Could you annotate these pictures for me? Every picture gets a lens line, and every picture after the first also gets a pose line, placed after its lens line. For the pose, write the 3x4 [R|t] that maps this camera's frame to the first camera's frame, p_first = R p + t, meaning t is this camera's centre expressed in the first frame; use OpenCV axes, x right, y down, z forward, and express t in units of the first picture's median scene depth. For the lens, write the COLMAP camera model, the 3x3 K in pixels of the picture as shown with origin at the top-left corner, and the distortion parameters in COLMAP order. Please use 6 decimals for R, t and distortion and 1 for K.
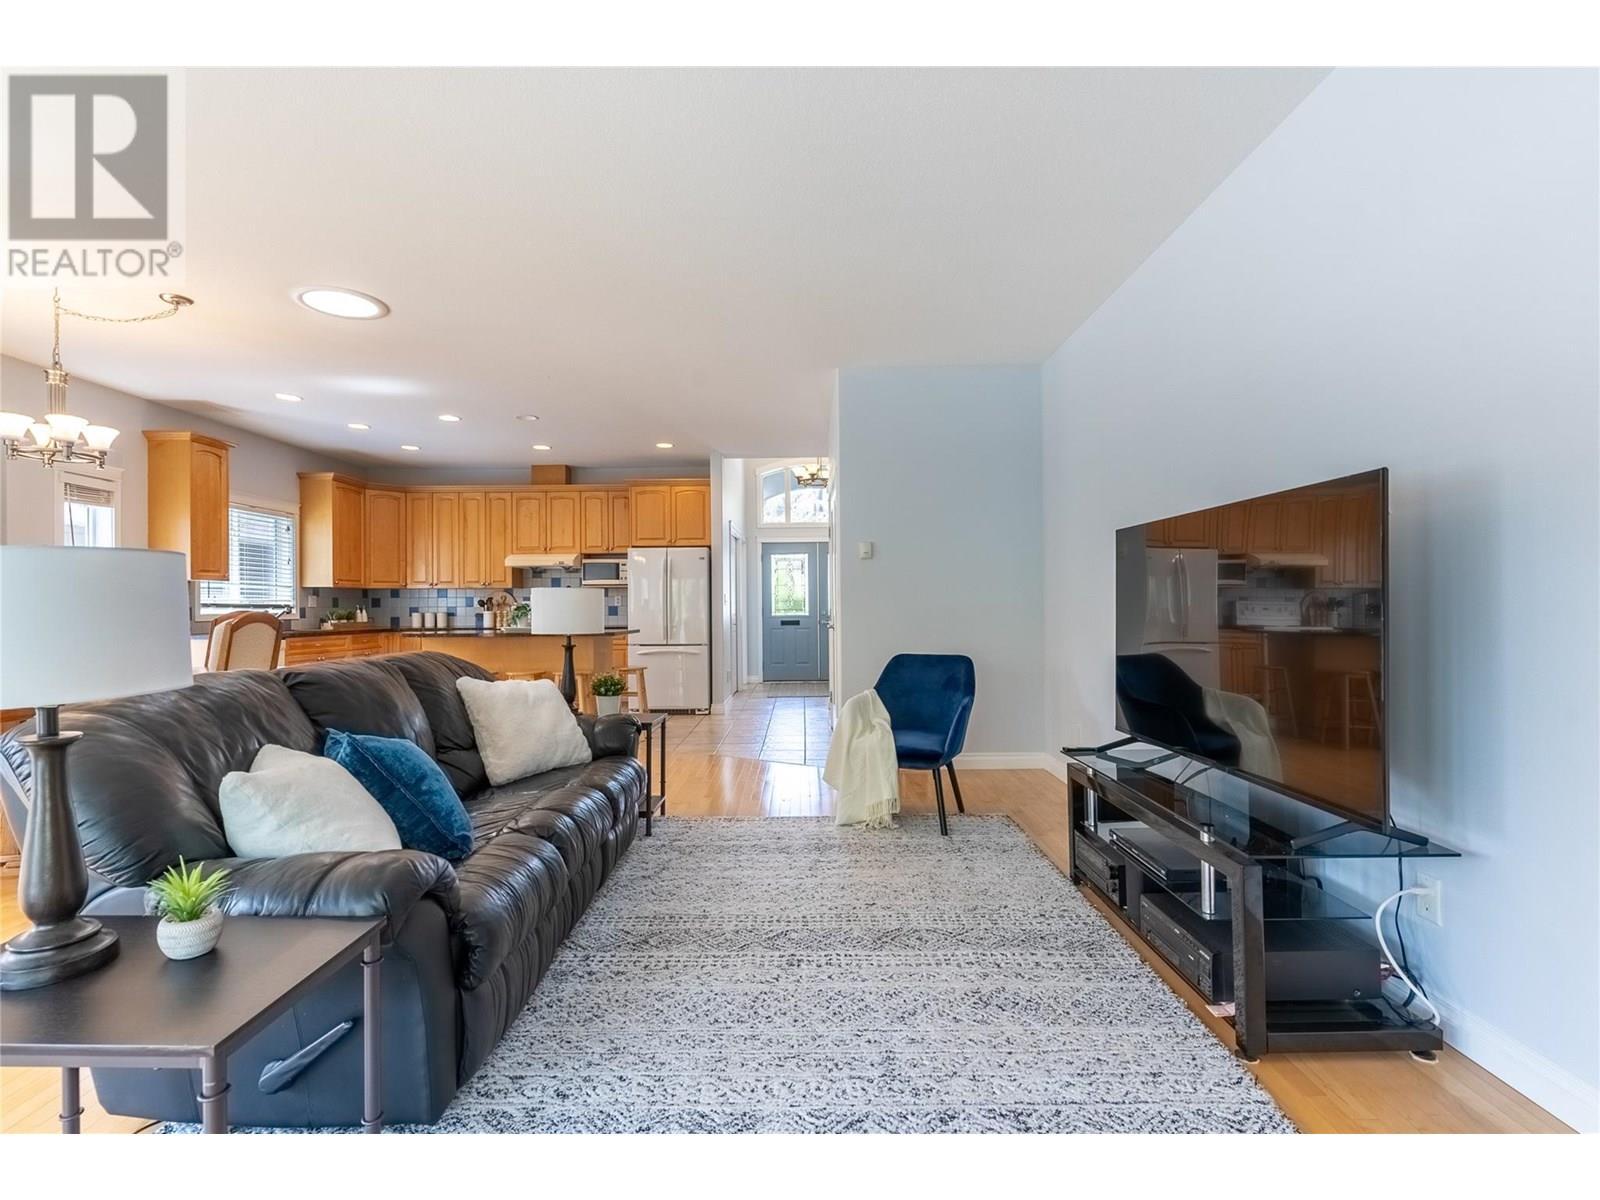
lens RADIAL K [[775.5, 0, 807.3], [0, 775.5, 604.5], [0, 0, 1]] dist [0.000627, -0.001897]
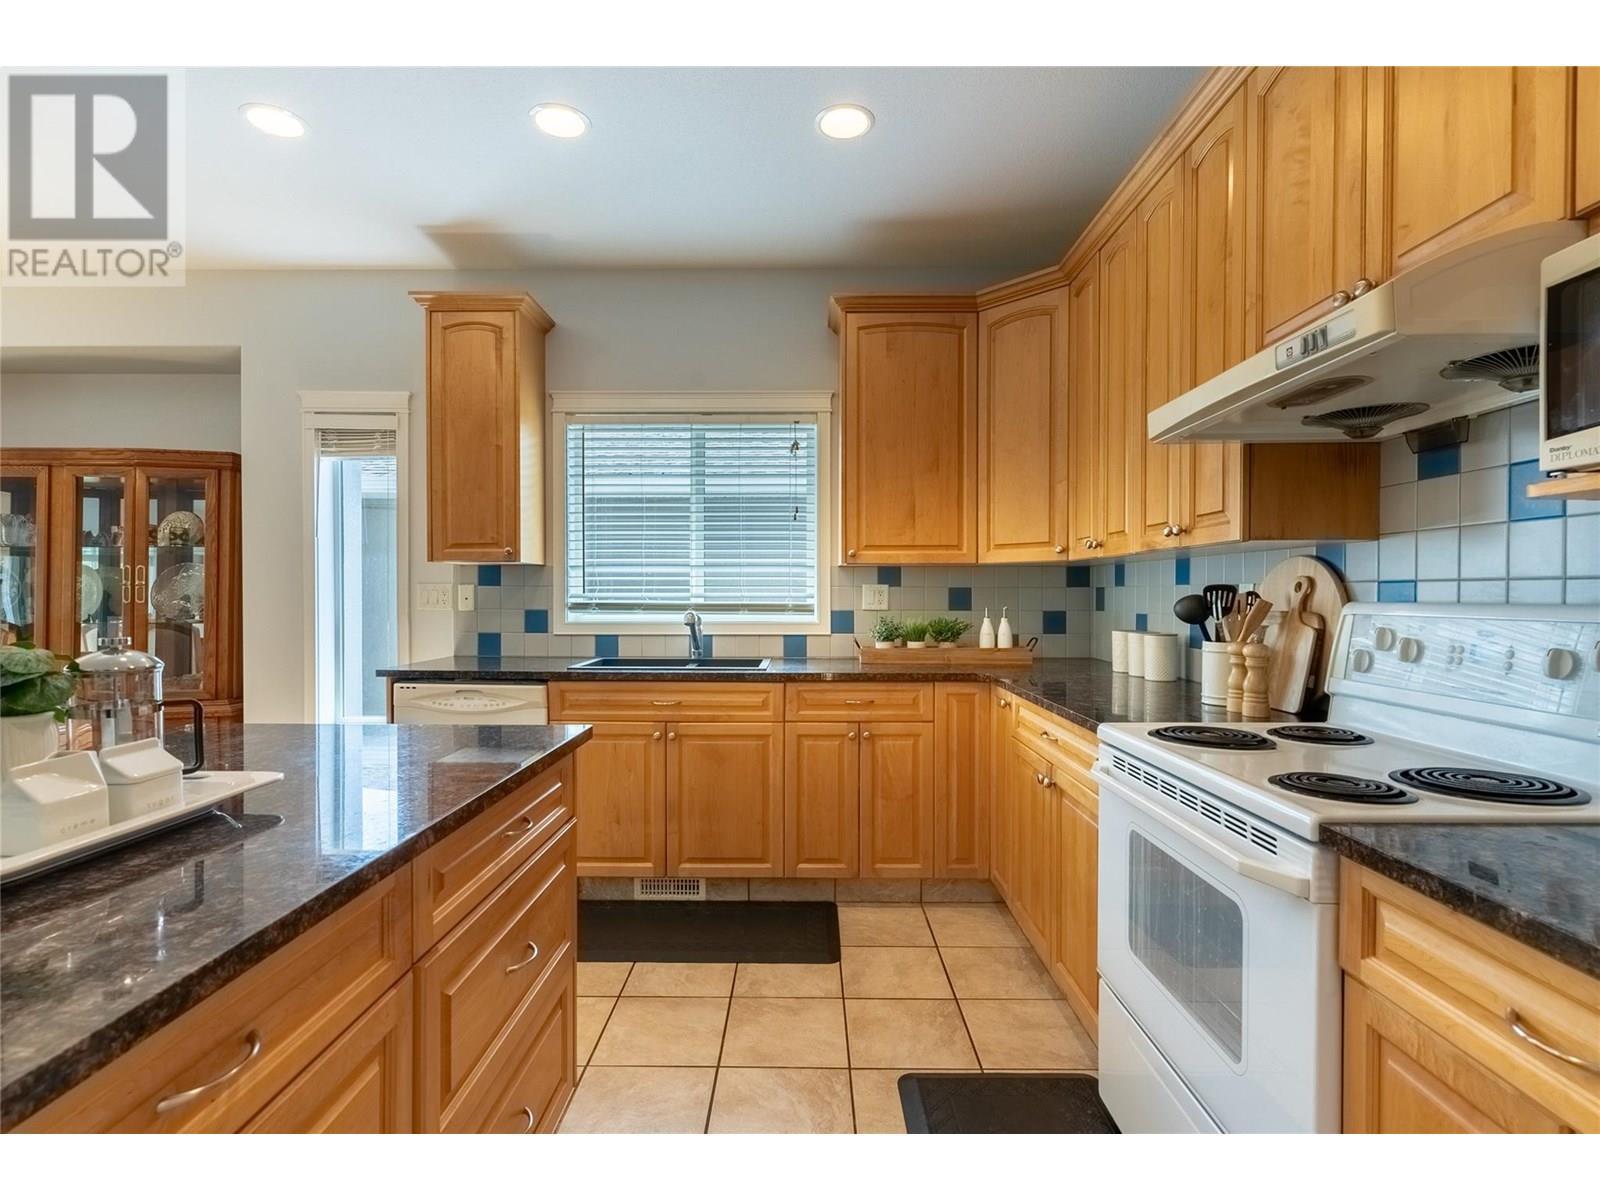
lens RADIAL K [[775.5, 0, 793.9], [0, 775.5, 597.7], [0, 0, 1]] dist [0.000627, -0.001897]
pose [[-0.012604, 0.012933, -0.999837, -0.170310], [0.003889, 0.999909, 0.012885, -0.009077], [0.999913, -0.003726, -0.012653, 0.893092]]
